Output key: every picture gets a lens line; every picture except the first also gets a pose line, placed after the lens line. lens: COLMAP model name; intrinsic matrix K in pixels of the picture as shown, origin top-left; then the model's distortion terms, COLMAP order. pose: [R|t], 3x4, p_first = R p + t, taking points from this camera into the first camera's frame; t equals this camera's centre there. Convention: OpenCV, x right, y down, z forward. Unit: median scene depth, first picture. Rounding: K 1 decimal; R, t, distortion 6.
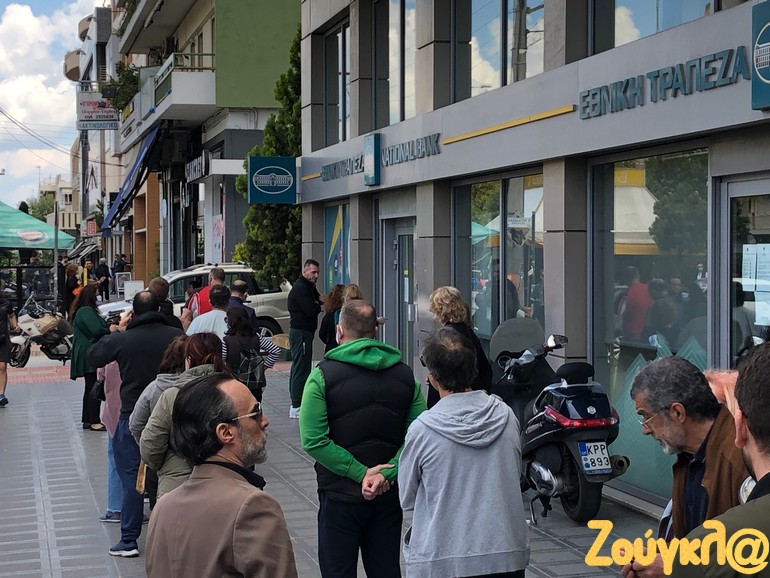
lens RADIAL K [[1718.7, 0, 385.0], [0, 1718.7, 289.0], [0, 0, 1]] dist [-0.020646, 0.173122]
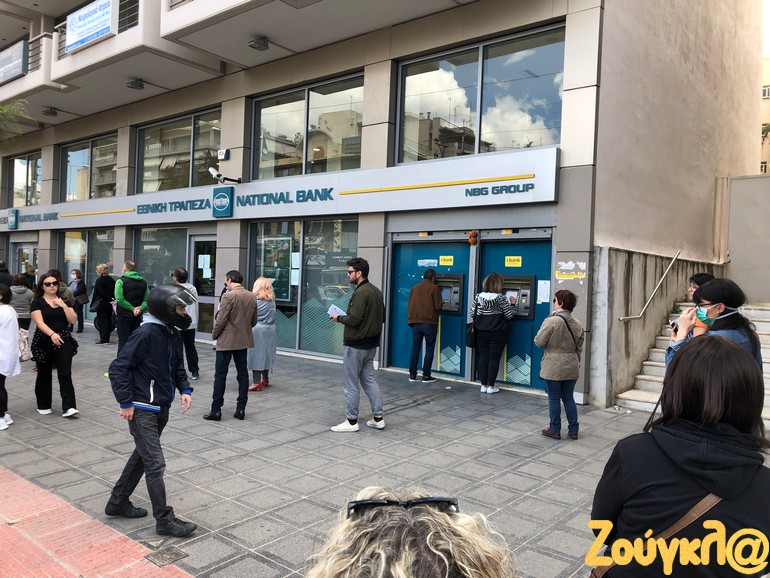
lens RADIAL K [[629.4, 0, 385.0], [0, 629.4, 289.0], [0, 0, 1]] dist [-0.006466, 0.006320]
pose [[0.787051, 0.025535, 0.616359, -0.166347], [-0.028721, 0.999576, -0.004737, 0.022632], [-0.616219, -0.013974, 0.787451, -0.138684]]
